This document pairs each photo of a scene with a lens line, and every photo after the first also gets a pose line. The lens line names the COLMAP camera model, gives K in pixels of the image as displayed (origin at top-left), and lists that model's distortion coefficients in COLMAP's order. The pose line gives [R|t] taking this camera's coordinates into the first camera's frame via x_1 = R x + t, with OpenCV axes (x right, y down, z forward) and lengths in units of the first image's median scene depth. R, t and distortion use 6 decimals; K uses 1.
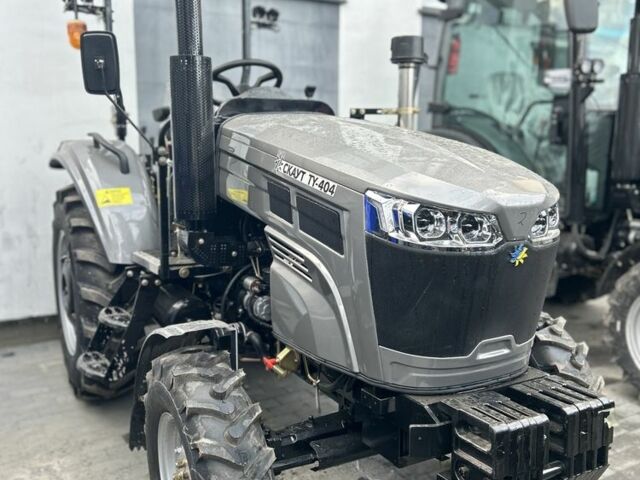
lens RADIAL K [[649.0, 0, 320.0], [0, 649.0, 240.0], [0, 0, 1]] dist [0.094754, -0.135062]
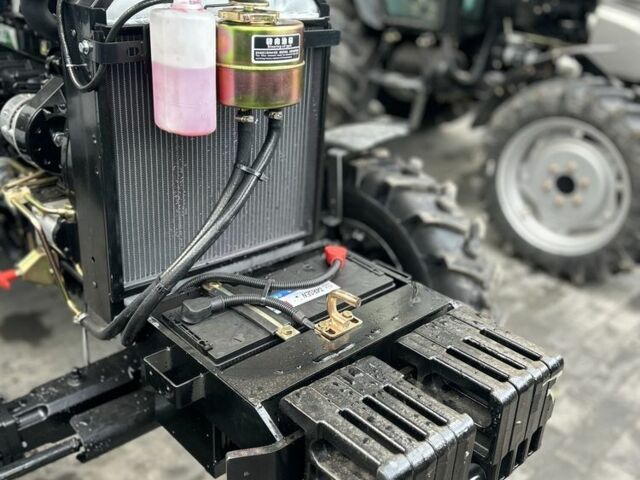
lens RADIAL K [[649.0, 0, 320.0], [0, 649.0, 240.0], [0, 0, 1]] dist [0.094754, -0.135062]
pose [[0.971311, -0.054063, 0.231587, 0.081515], [-0.014580, 0.958447, 0.284898, -0.027012], [-0.237366, -0.280102, 0.930161, 0.455134]]
